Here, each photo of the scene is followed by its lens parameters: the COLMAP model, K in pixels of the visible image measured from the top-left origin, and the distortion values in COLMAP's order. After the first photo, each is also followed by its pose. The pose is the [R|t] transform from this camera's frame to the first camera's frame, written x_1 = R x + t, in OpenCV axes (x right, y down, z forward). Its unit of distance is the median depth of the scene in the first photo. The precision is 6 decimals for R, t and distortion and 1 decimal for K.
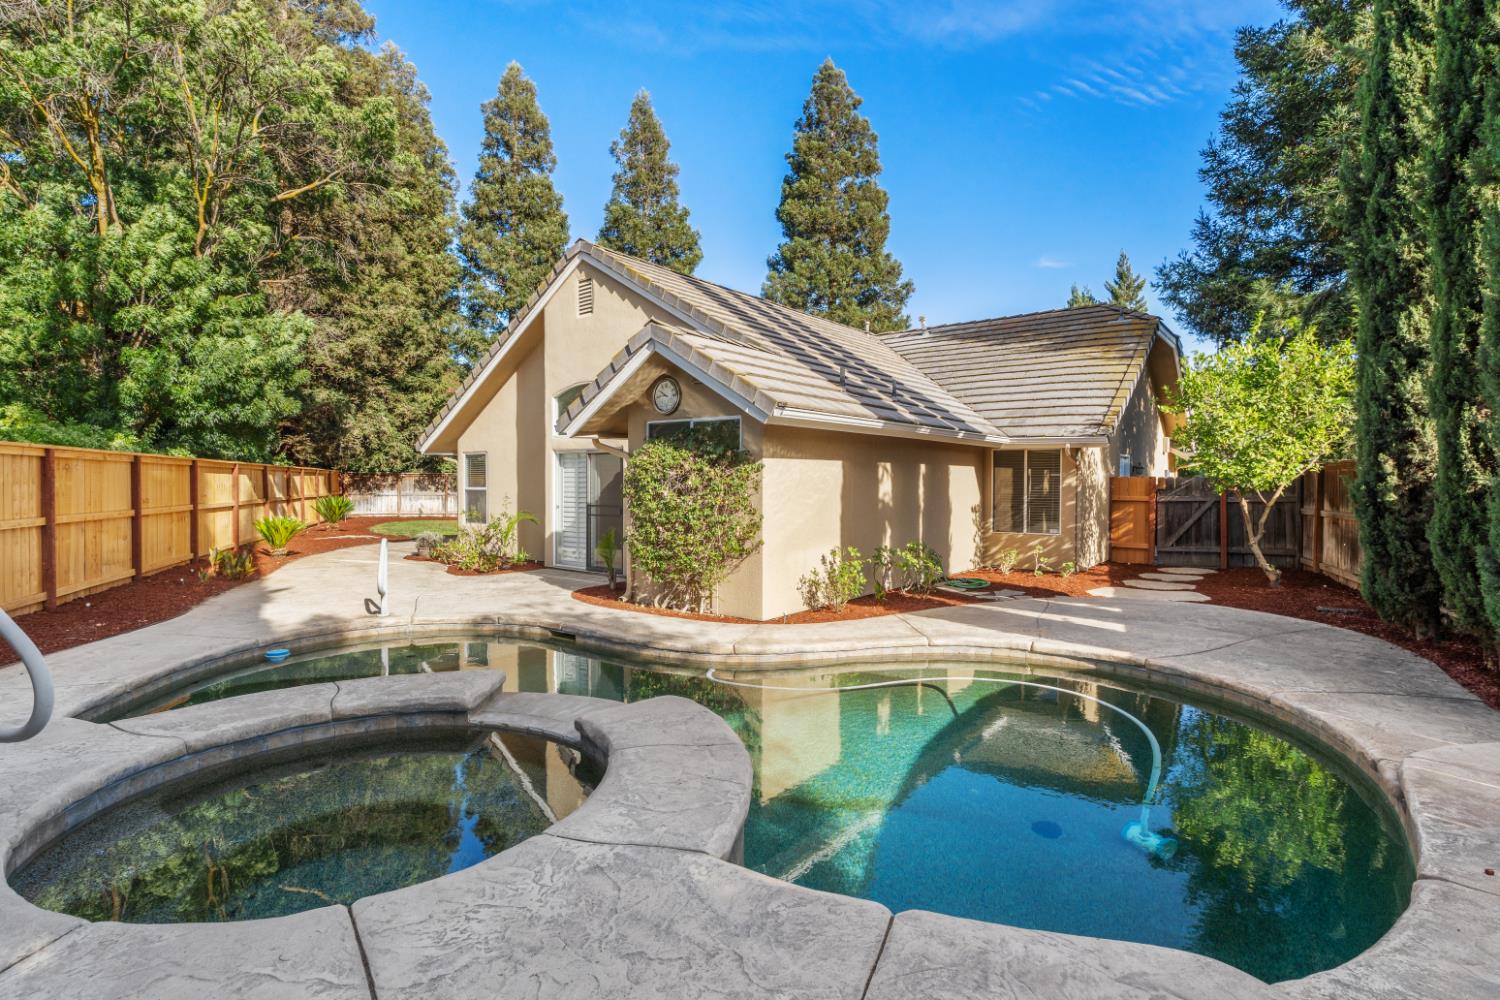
lens RADIAL K [[696.4, 0, 738.5], [0, 696.4, 488.7], [0, 0, 1]] dist [-0.012084, -0.000119]
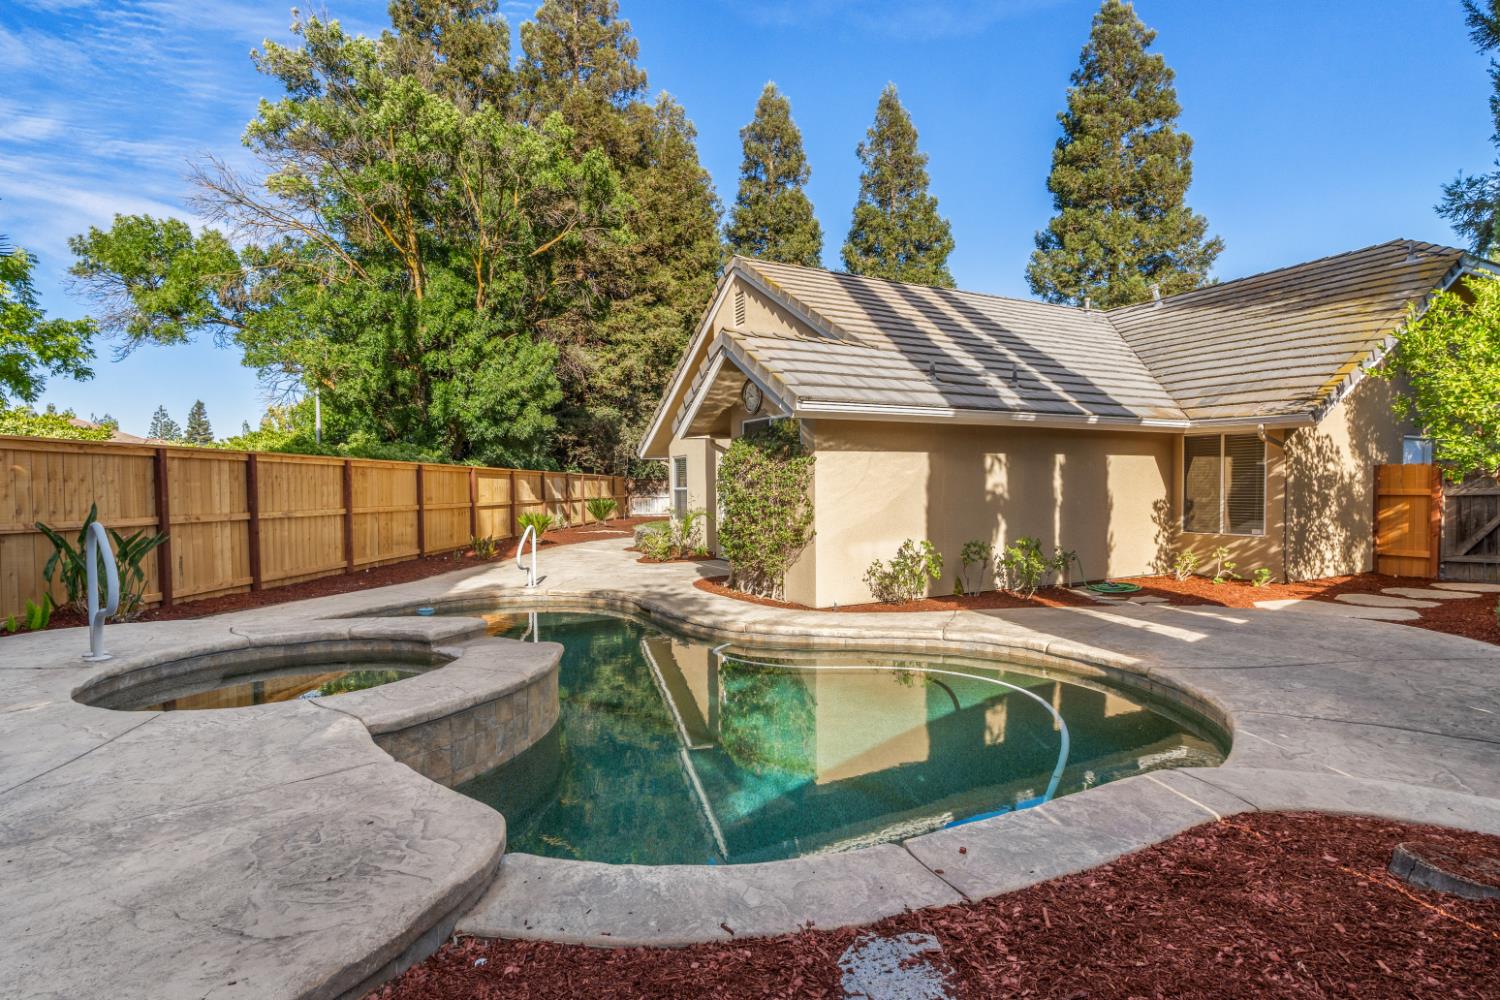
lens RADIAL K [[705.5, 0, 750.0], [0, 705.5, 500.0], [0, 0, 1]] dist [-0.004874, -0.000805]
pose [[0.918577, -0.002679, -0.395233, 0.192002], [0.006827, 0.999935, 0.009088, 0.009855], [0.395183, -0.011047, 0.918536, -0.001755]]
